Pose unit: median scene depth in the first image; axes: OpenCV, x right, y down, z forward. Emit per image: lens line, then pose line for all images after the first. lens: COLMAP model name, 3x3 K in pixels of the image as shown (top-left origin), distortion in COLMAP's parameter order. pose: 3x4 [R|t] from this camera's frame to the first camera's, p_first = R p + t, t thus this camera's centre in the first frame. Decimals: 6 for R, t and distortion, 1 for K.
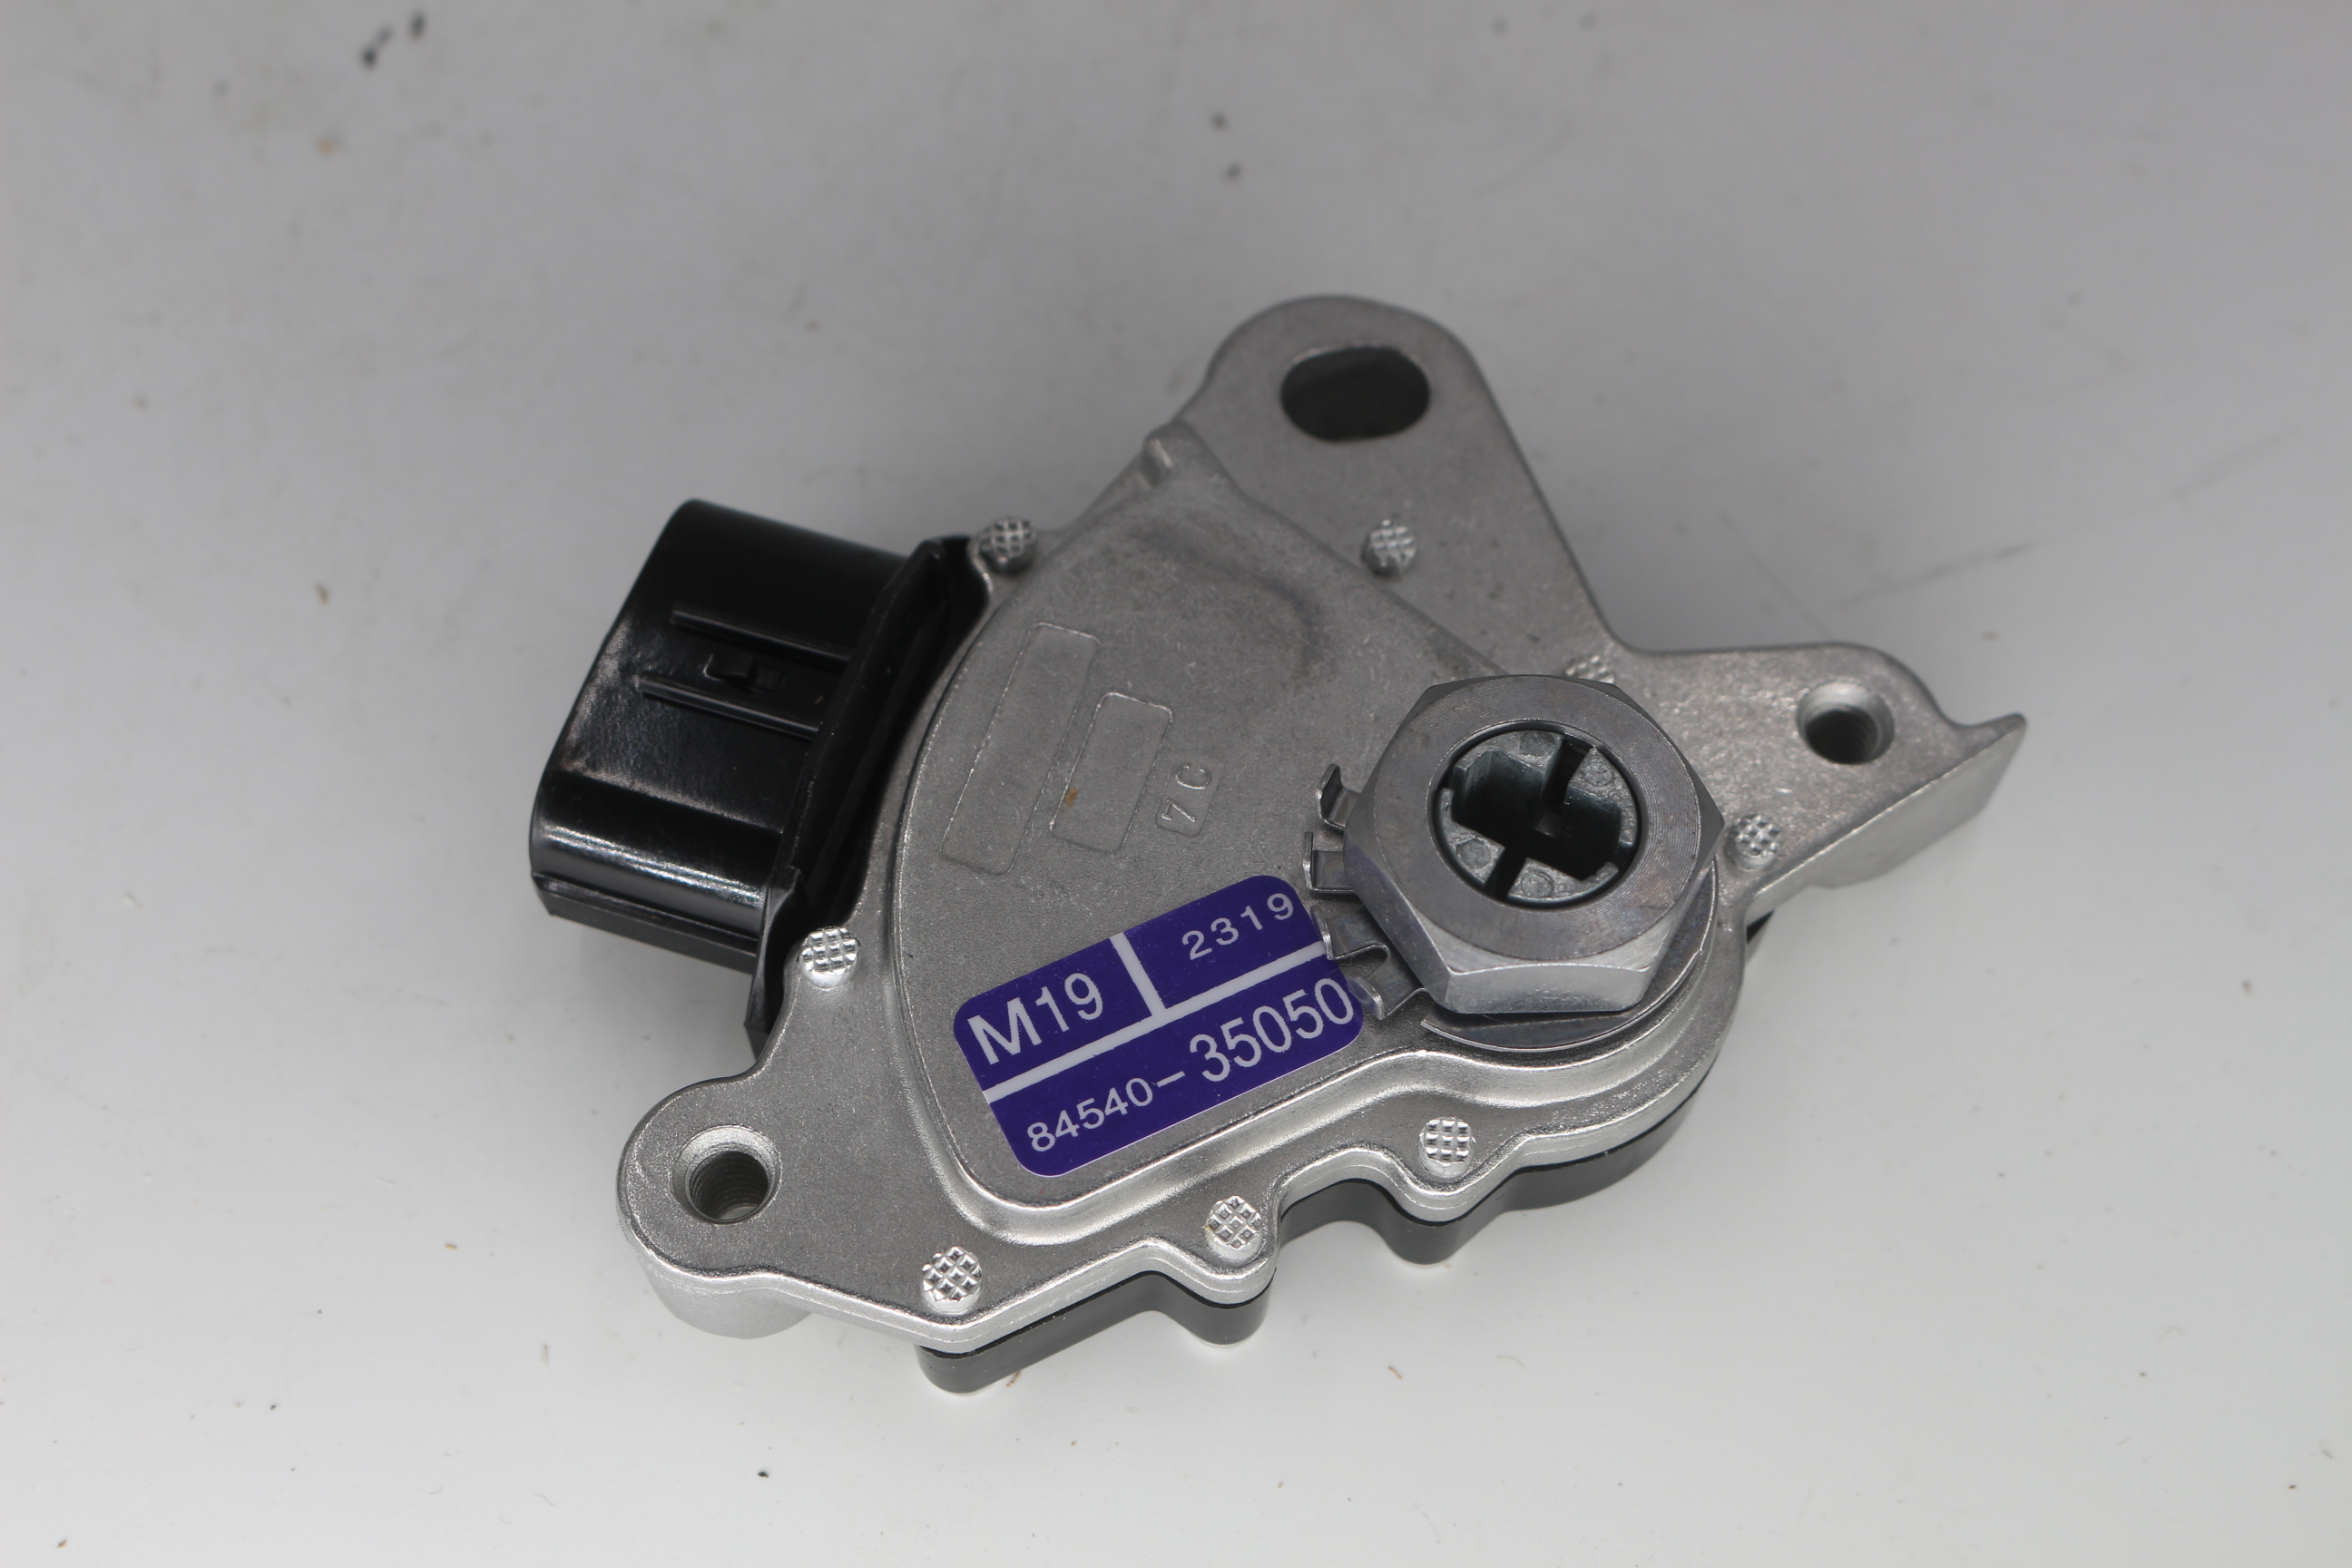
lens RADIAL K [[3068.9, 0, 1212.8], [0, 3068.9, 784.7], [0, 0, 1]] dist [0.003684, 0.014585]
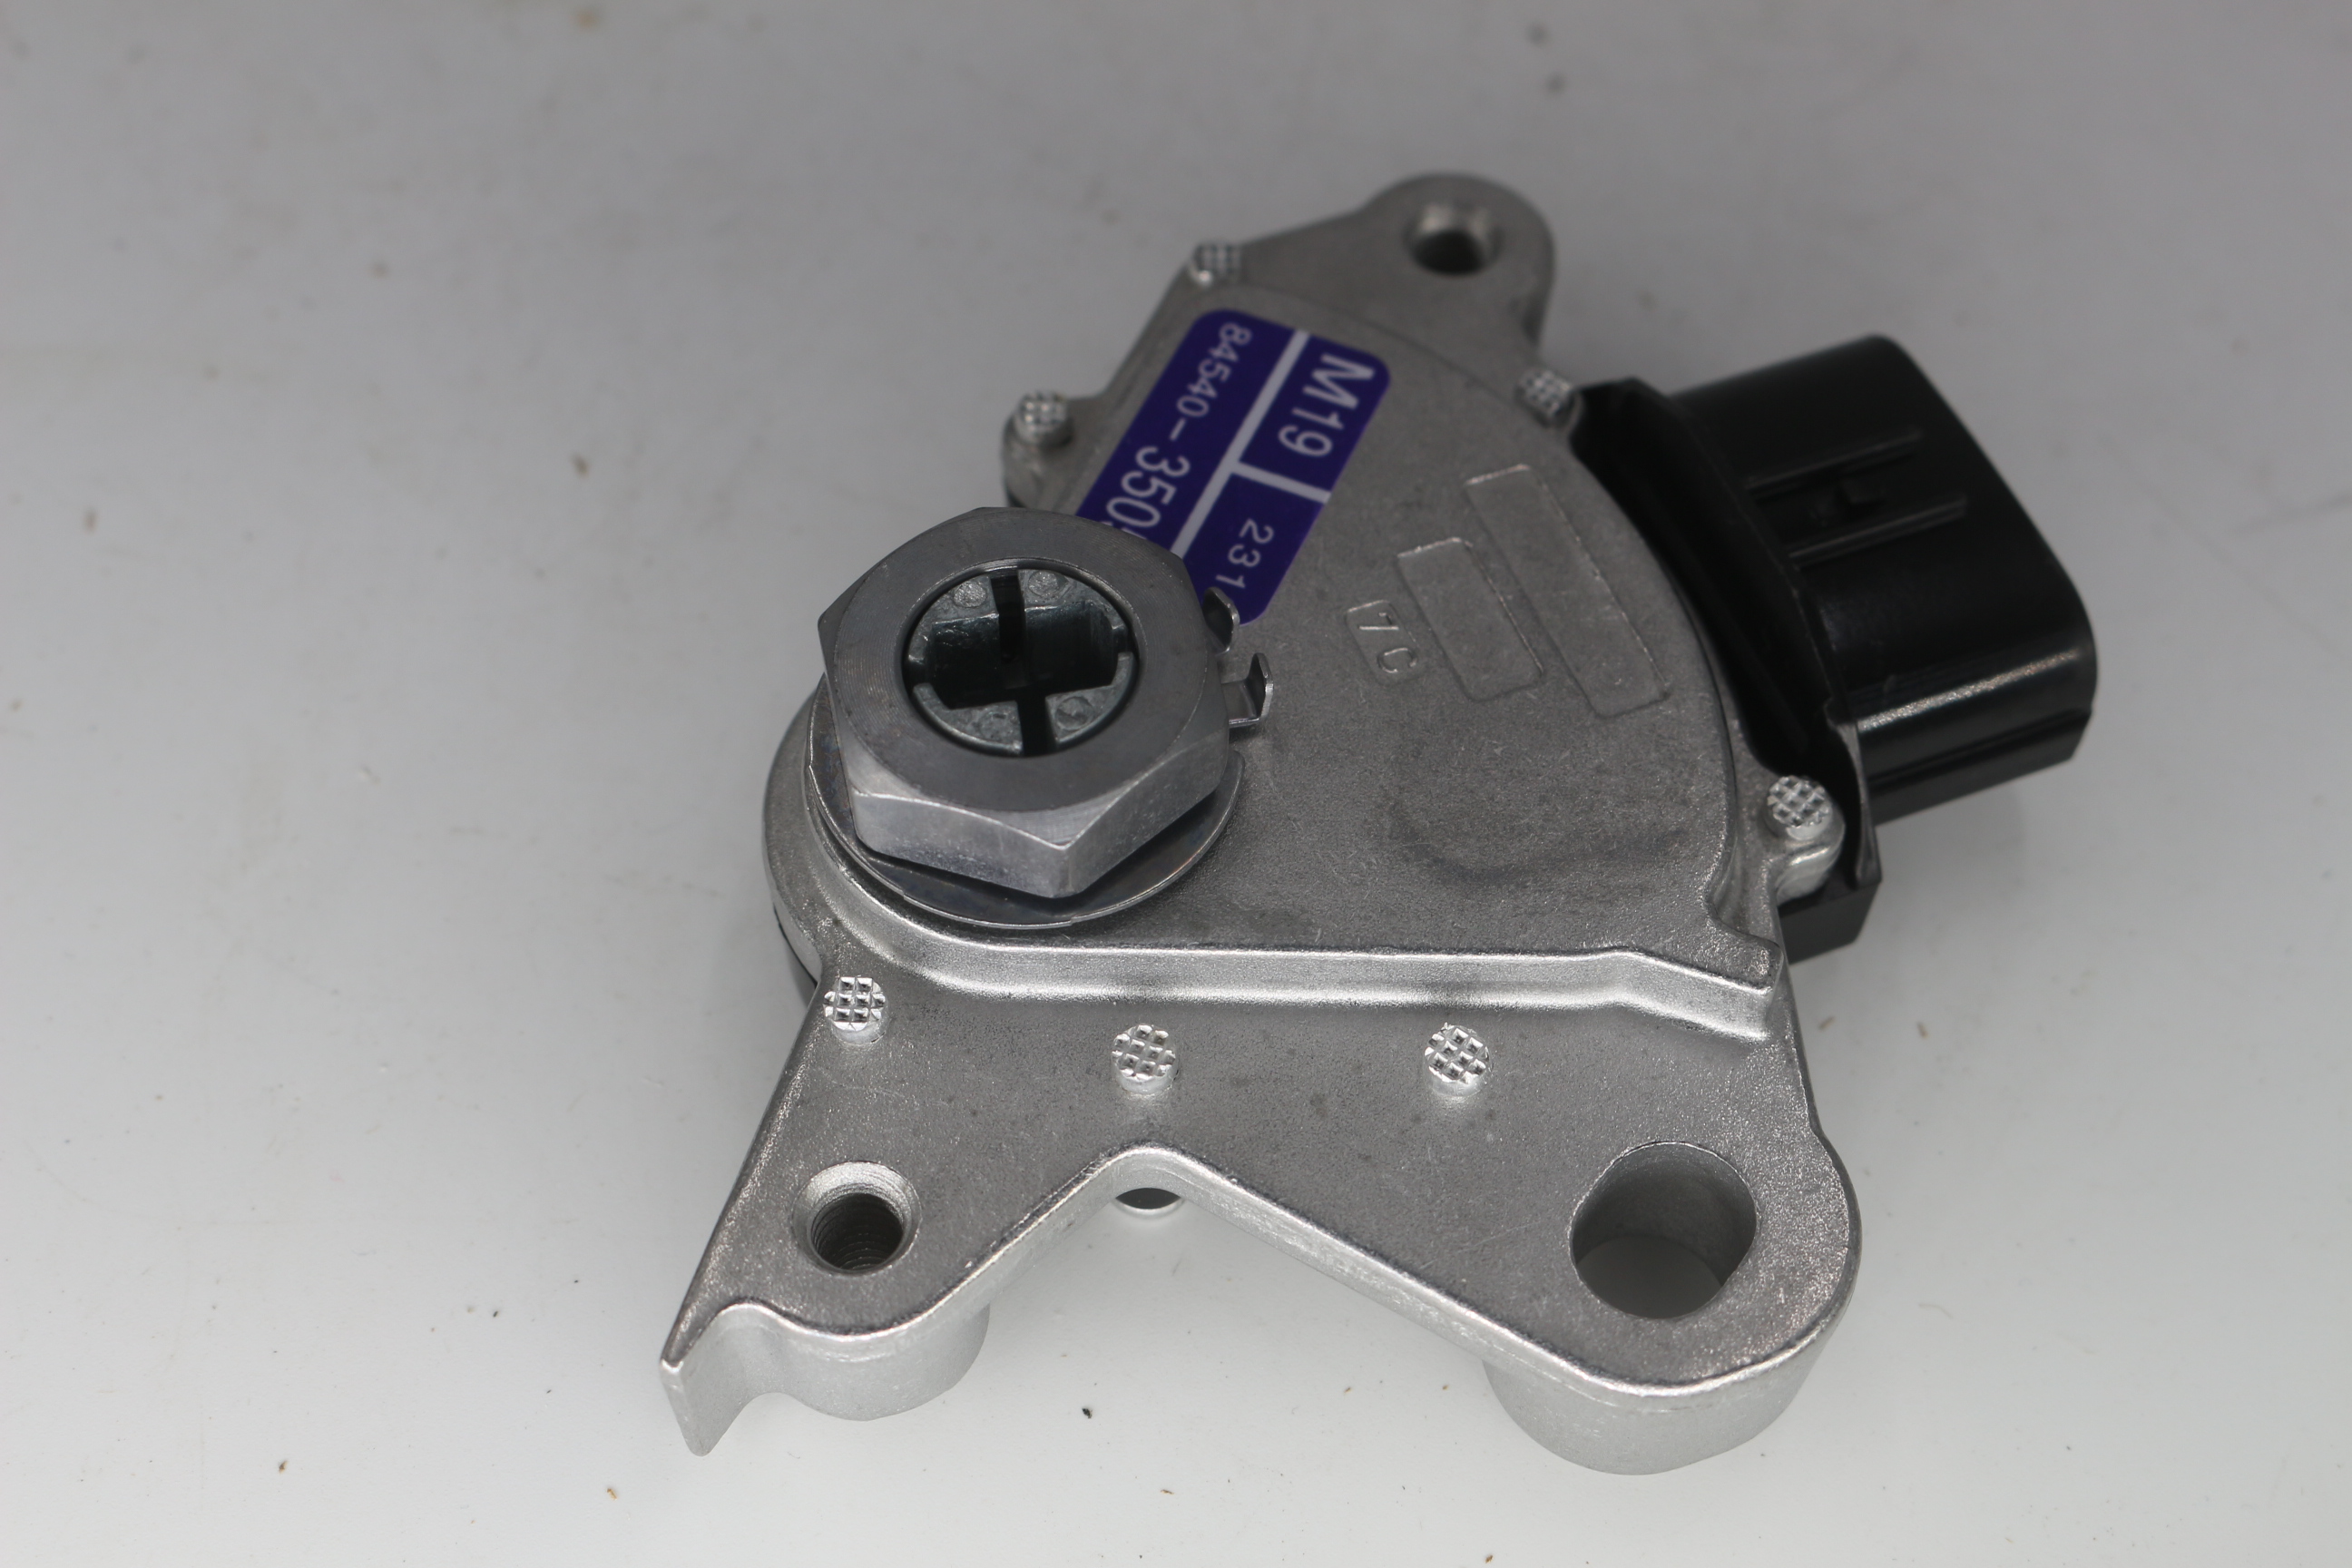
lens RADIAL K [[3068.9, 0, 1212.8], [0, 3068.9, 784.7], [0, 0, 1]] dist [0.003684, 0.014585]
pose [[-0.769119, 0.498130, -0.400402, 0.428465], [-0.569078, -0.248647, 0.783789, -0.710894], [0.290870, 0.830687, 0.474714, 0.619580]]
